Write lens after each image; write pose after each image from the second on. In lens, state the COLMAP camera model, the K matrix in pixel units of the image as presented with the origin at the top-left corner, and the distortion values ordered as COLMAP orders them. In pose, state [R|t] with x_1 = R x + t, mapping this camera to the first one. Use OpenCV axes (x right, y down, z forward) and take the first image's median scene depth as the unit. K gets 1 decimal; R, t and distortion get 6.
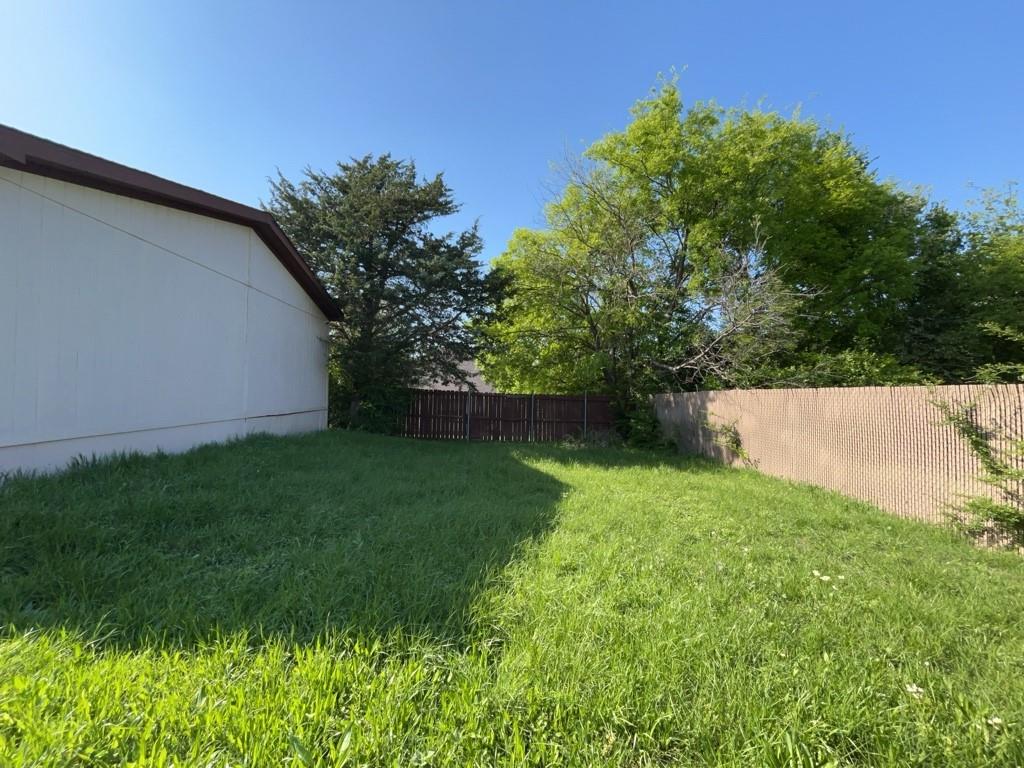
lens RADIAL K [[414.1, 0, 509.5], [0, 414.1, 383.8], [0, 0, 1]] dist [0.000335, 0.000914]
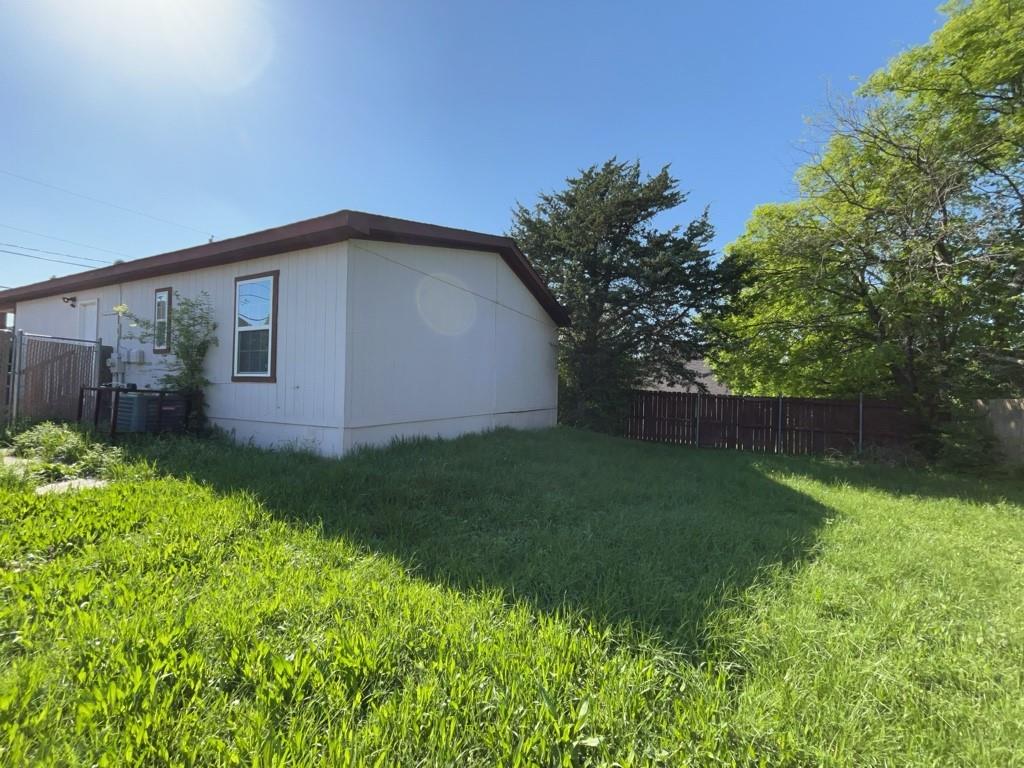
lens RADIAL K [[414.1, 0, 514.2], [0, 414.1, 382.5], [0, 0, 1]] dist [0.000335, 0.000914]
pose [[0.870365, -0.002952, -0.492399, -0.002519], [0.000197, 0.999984, -0.005647, 0.000321], [0.492408, 0.004818, 0.870351, -0.013461]]
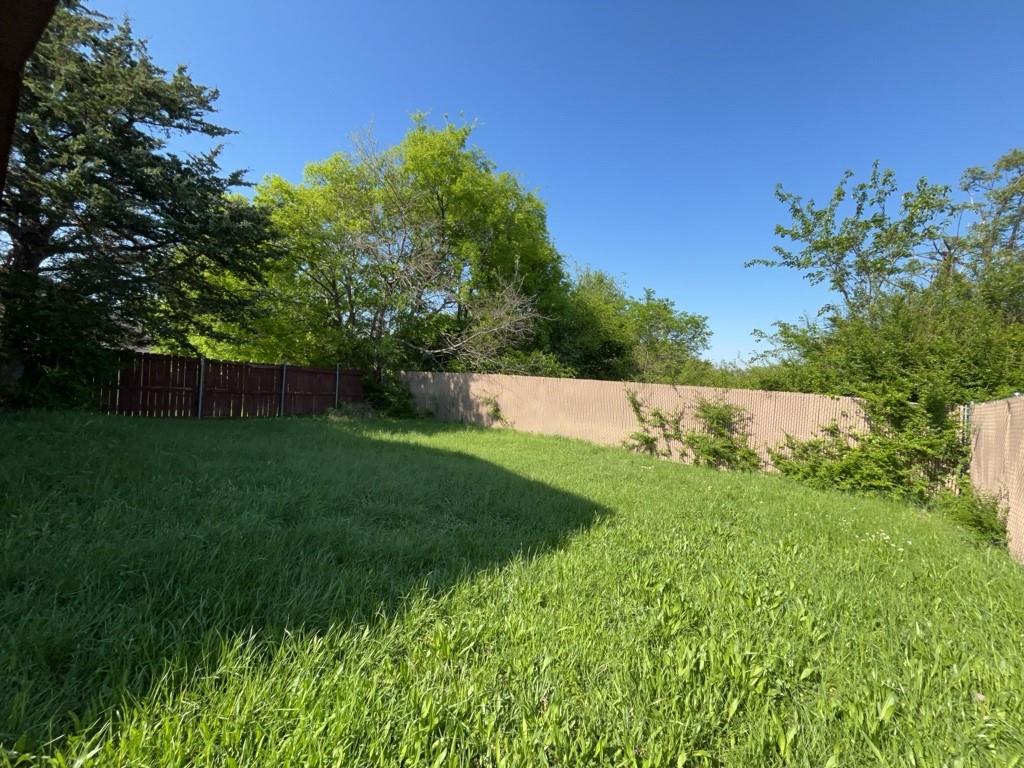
lens RADIAL K [[414.1, 0, 509.5], [0, 414.1, 386.1], [0, 0, 1]] dist [0.000335, 0.000914]
pose [[0.667584, 0.013045, 0.744420, -0.854382], [-0.075145, 0.995921, 0.049937, -0.033067], [-0.740732, -0.089277, 0.665842, 0.019334]]
